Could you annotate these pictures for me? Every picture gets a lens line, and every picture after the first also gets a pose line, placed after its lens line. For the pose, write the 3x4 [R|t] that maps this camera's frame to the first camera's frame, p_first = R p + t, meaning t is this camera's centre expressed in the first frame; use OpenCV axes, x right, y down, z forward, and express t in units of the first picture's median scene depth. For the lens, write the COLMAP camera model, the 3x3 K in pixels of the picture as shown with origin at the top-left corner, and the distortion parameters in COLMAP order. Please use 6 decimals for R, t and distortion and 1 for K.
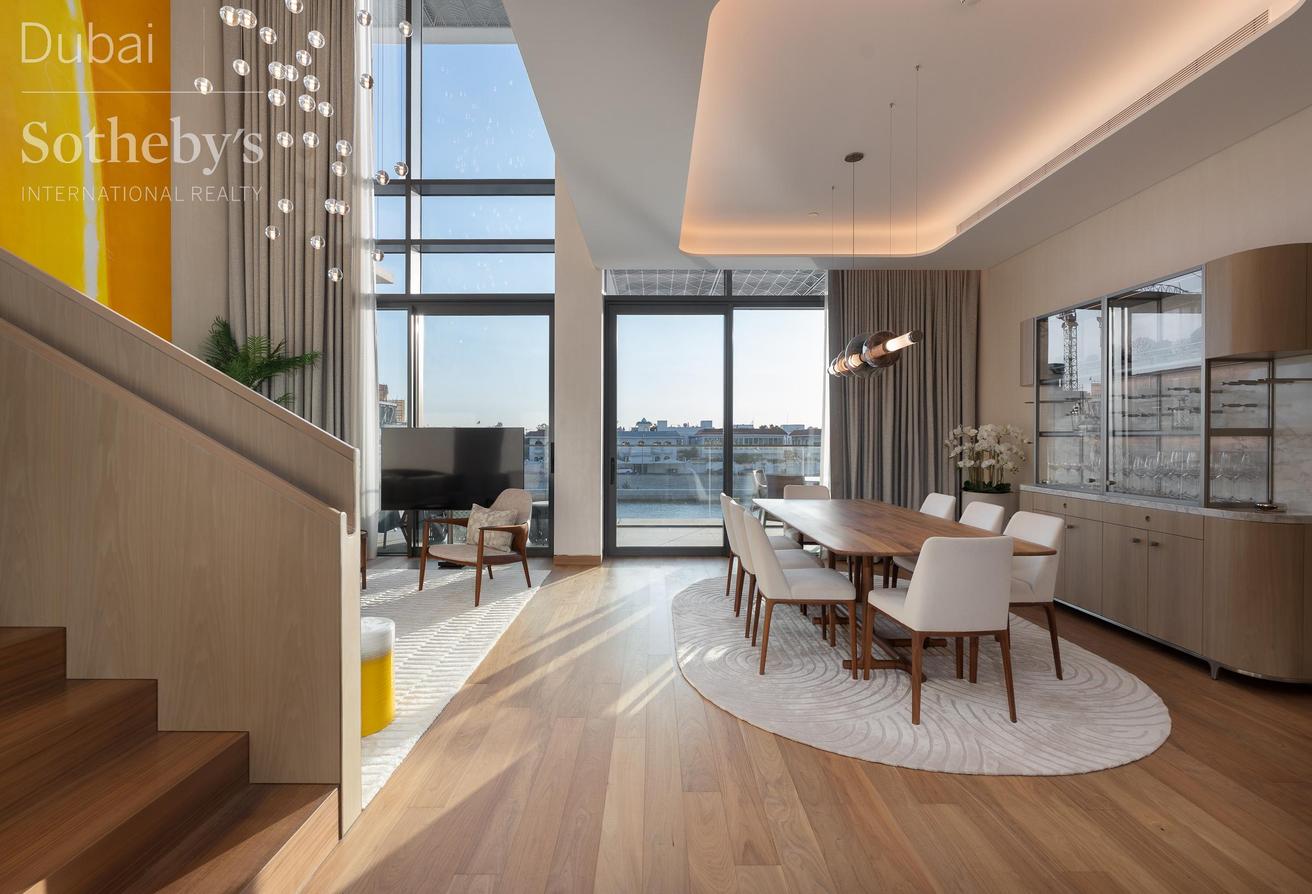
lens RADIAL K [[599.1, 0, 656.0], [0, 599.1, 447.0], [0, 0, 1]] dist [-0.001116, -0.000158]
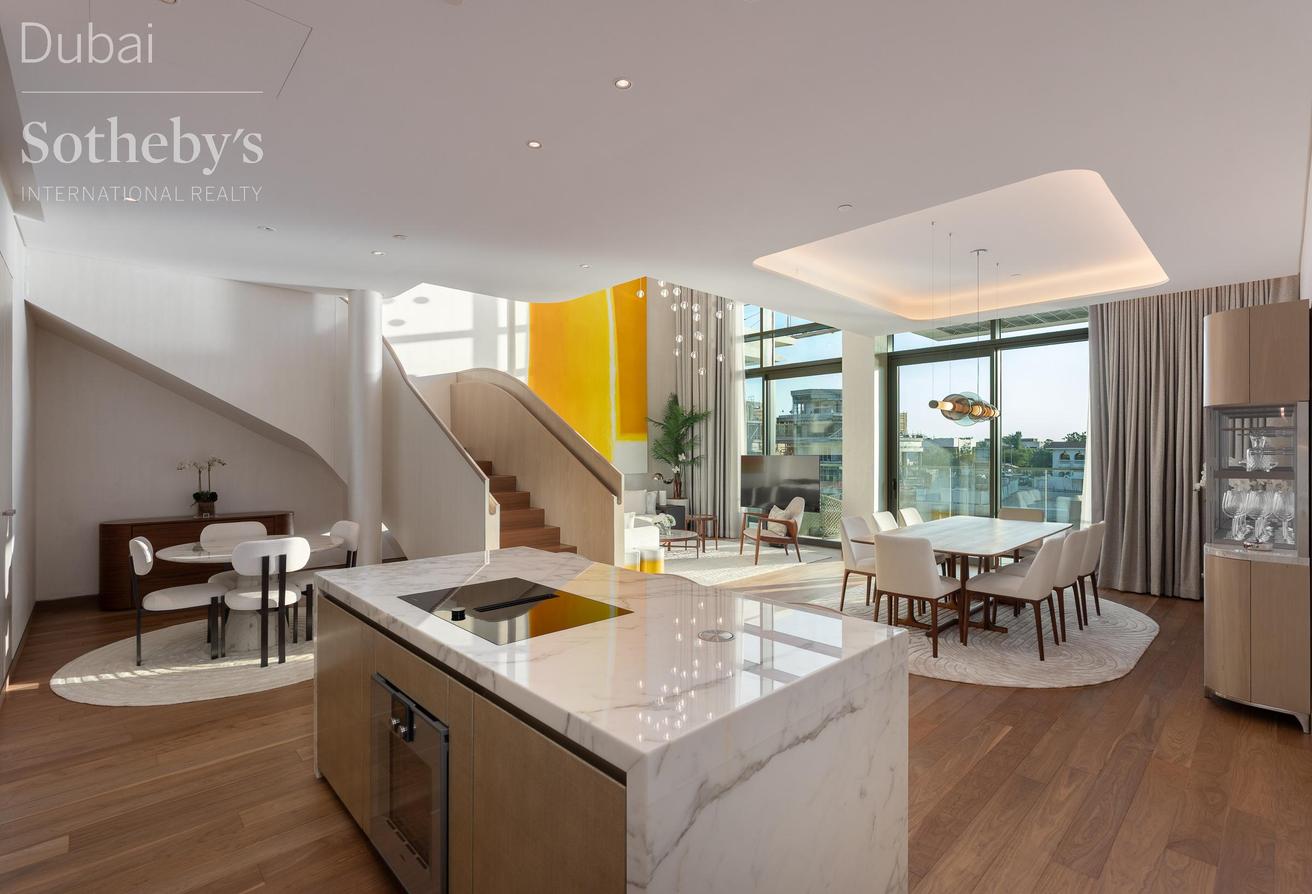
lens RADIAL K [[596.9, 0, 654.9], [0, 596.9, 457.3], [0, 0, 1]] dist [0.000352, 0.000553]
pose [[0.687076, 0.004939, -0.726569, 0.523923], [-0.006395, 0.999979, 0.000751, -0.025223], [0.726558, 0.004130, 0.687093, -0.257071]]
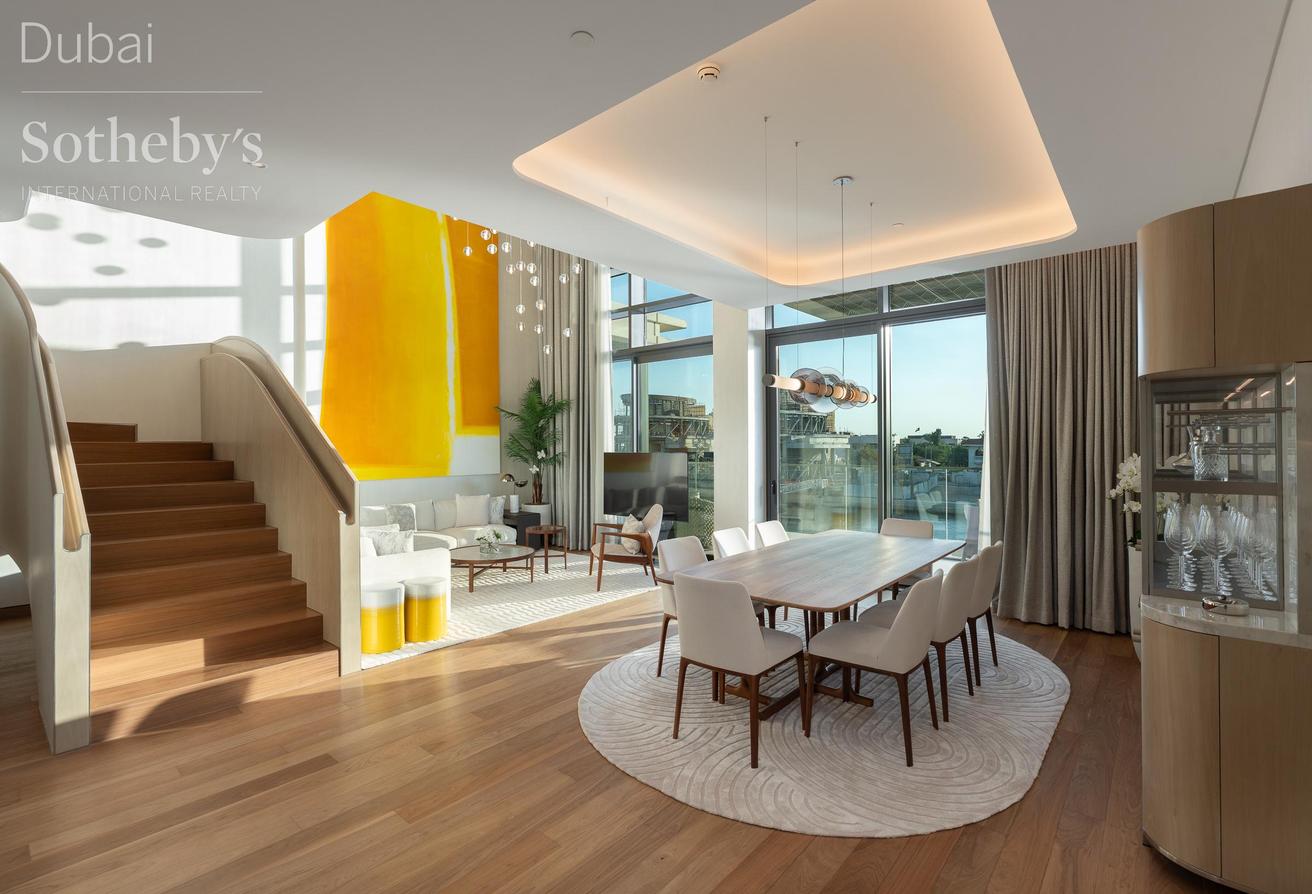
lens RADIAL K [[603.2, 0, 658.7], [0, 603.2, 445.4], [0, 0, 1]] dist [0.000285, 0.000100]
pose [[0.763995, -0.003473, -0.645213, 0.484948], [-0.006699, 0.999889, -0.013315, -0.029189], [0.645188, 0.014495, 0.763887, 0.047145]]
